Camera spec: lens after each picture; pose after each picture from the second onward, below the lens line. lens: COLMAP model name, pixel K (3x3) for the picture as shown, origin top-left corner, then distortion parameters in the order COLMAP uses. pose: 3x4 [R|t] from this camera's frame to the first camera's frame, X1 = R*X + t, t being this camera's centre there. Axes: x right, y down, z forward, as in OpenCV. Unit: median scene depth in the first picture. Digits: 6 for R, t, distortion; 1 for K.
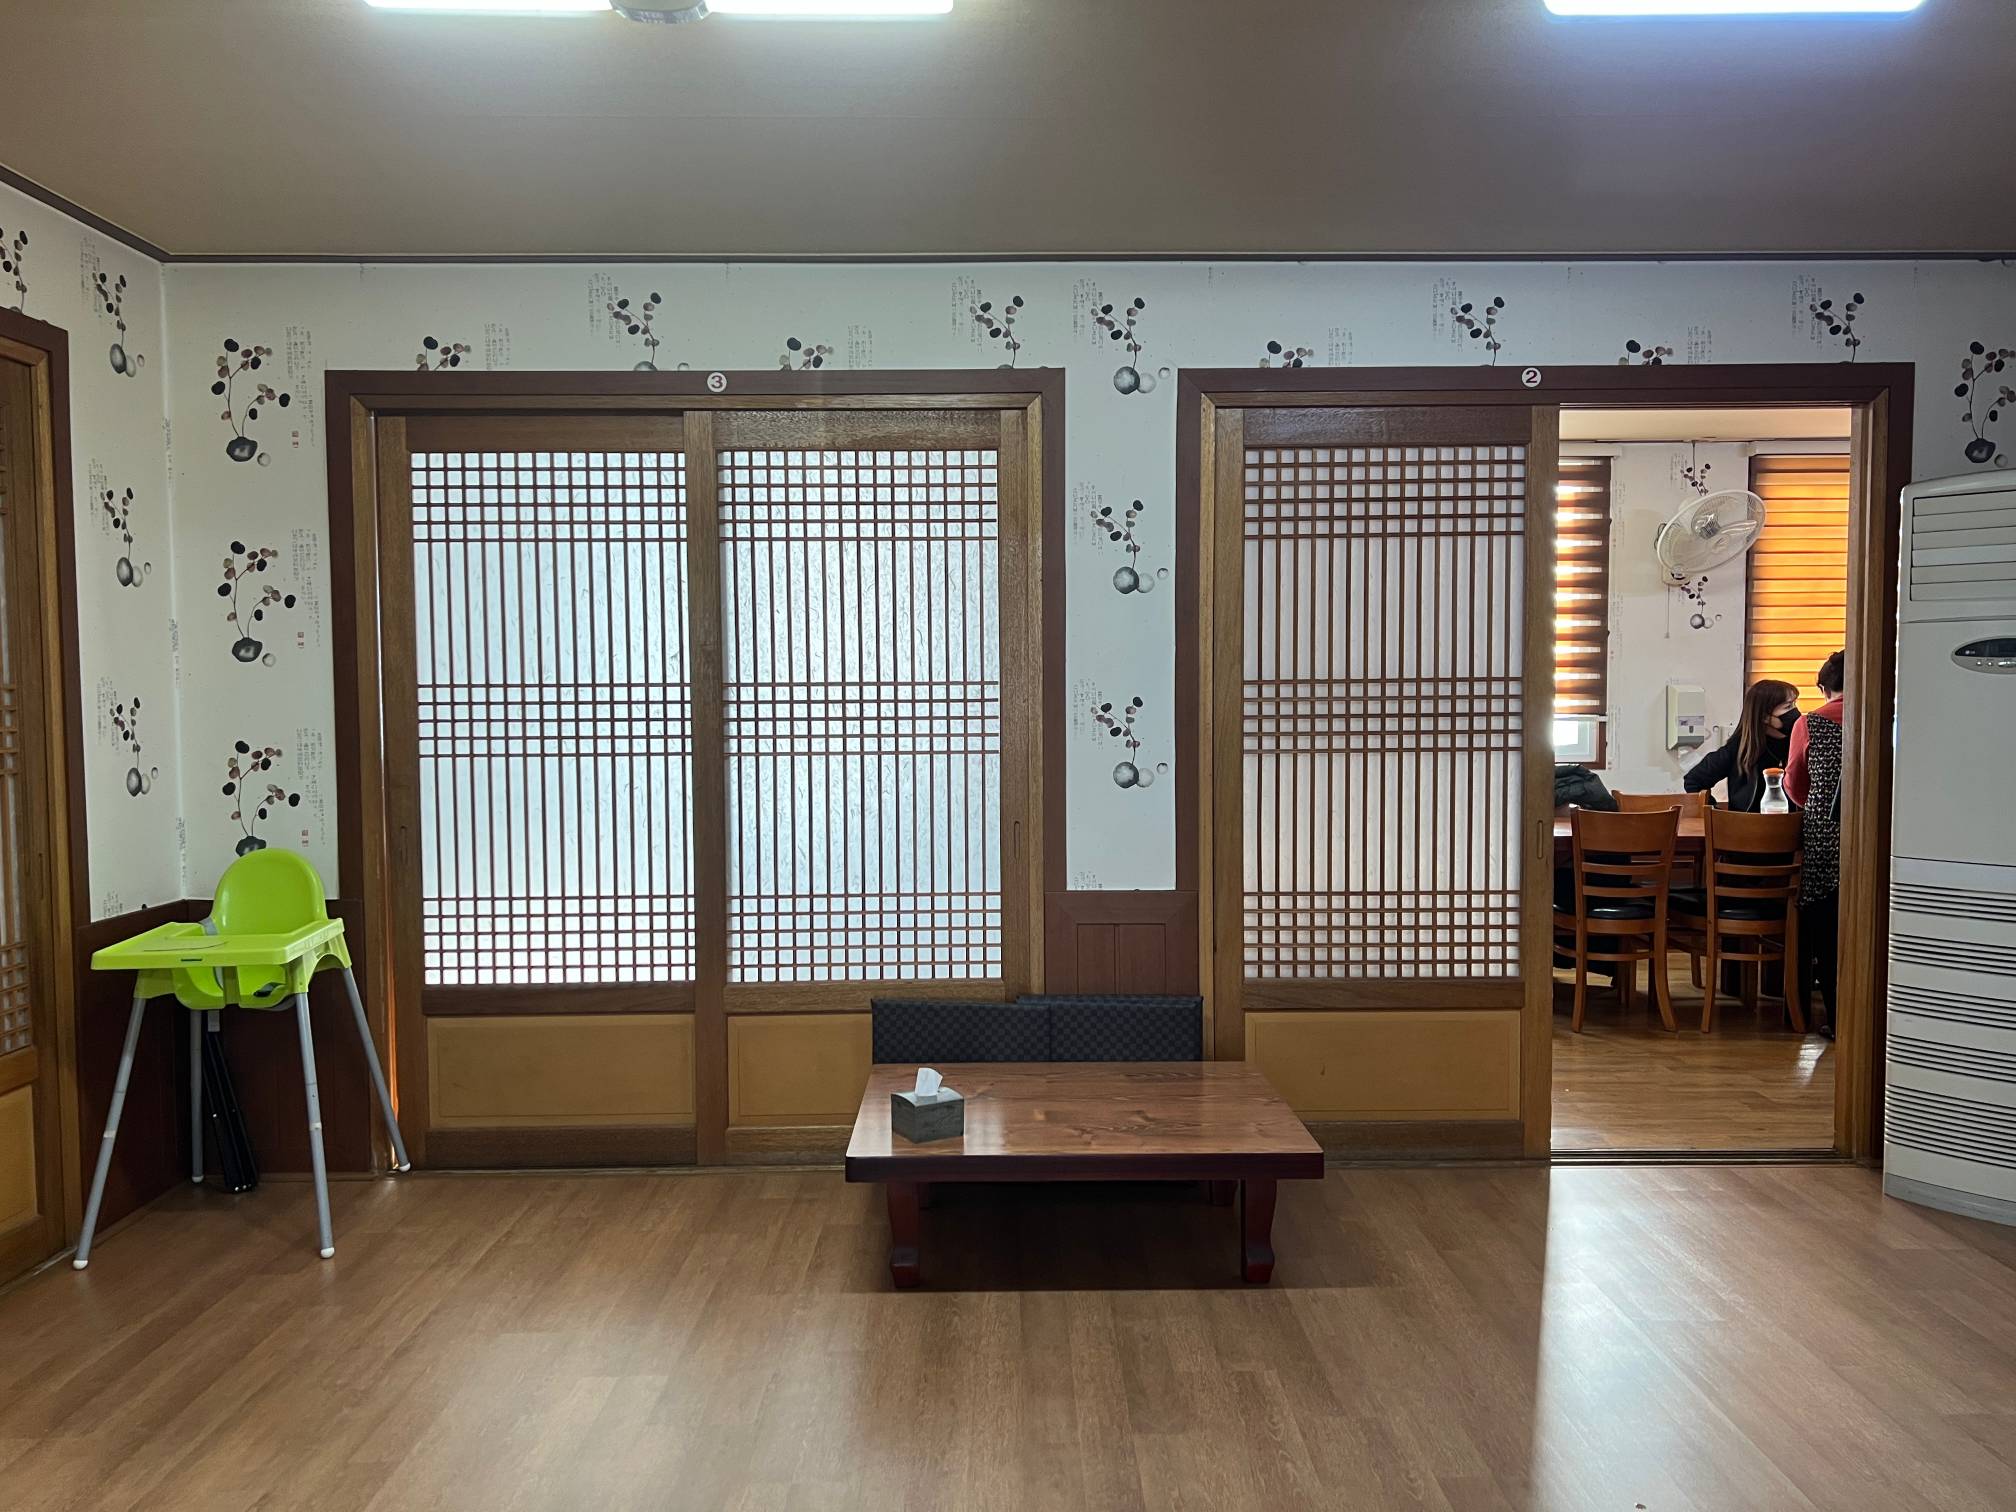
lens RADIAL K [[1530.9, 0, 1008.5], [0, 1530.9, 779.3], [0, 0, 1]] dist [0.161290, -0.343791]
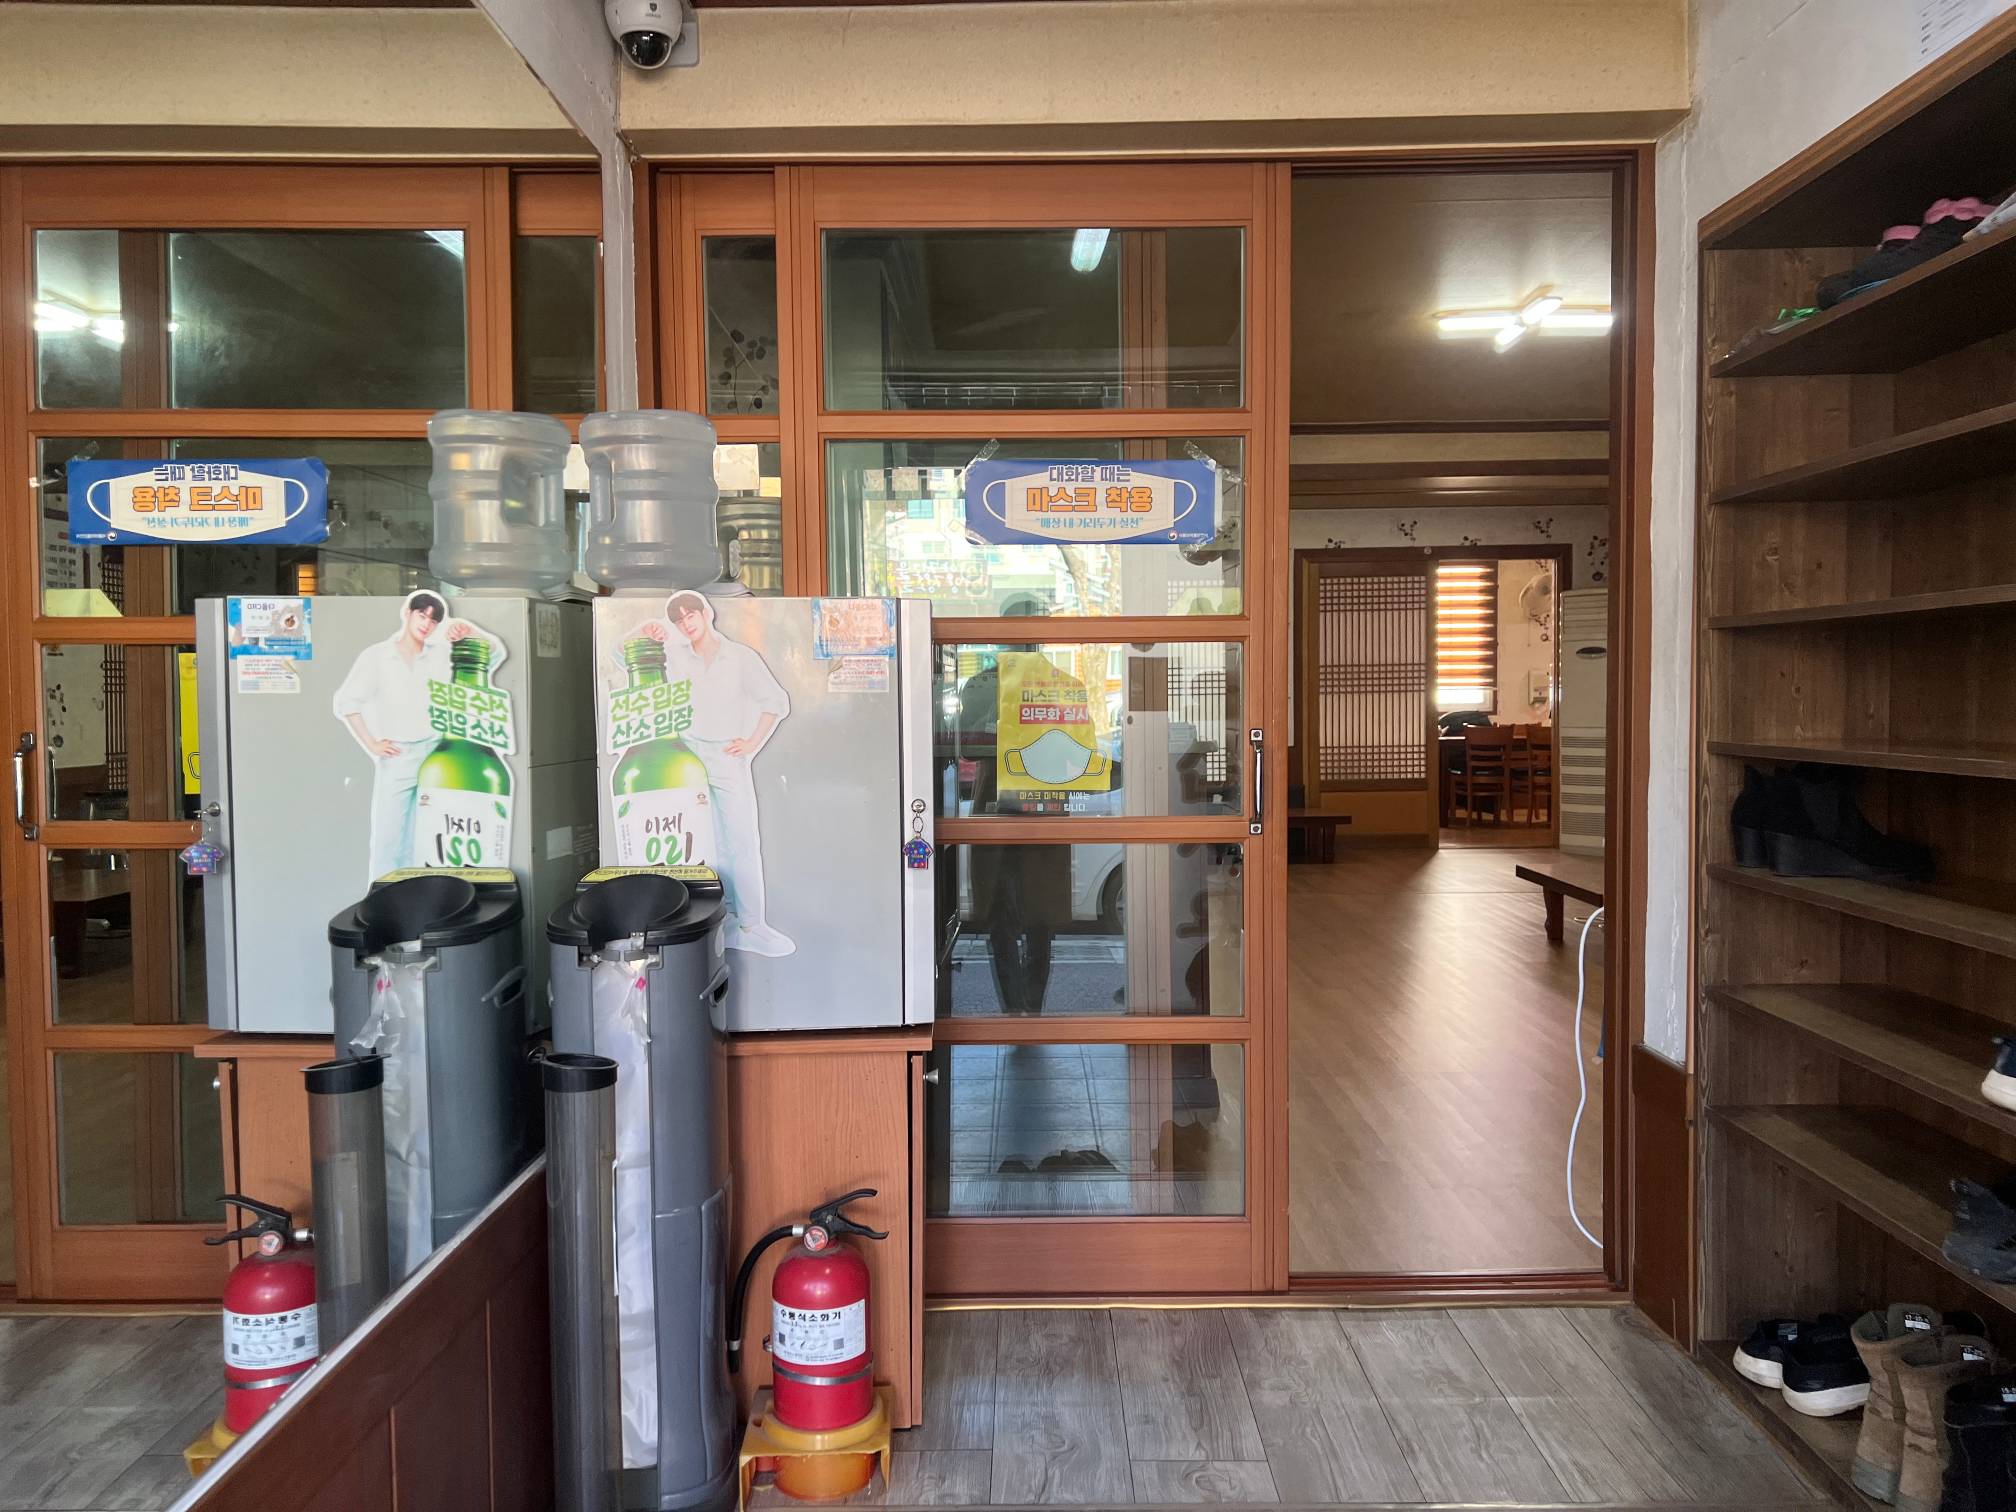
lens RADIAL K [[1516.3, 0, 1005.7], [0, 1516.3, 764.3], [0, 0, 1]] dist [0.049766, -0.074722]
pose [[0.999716, -0.005195, -0.023254, -0.320183], [0.004888, 0.999900, -0.013257, 0.135899], [0.023321, 0.013139, 0.999642, -1.585944]]
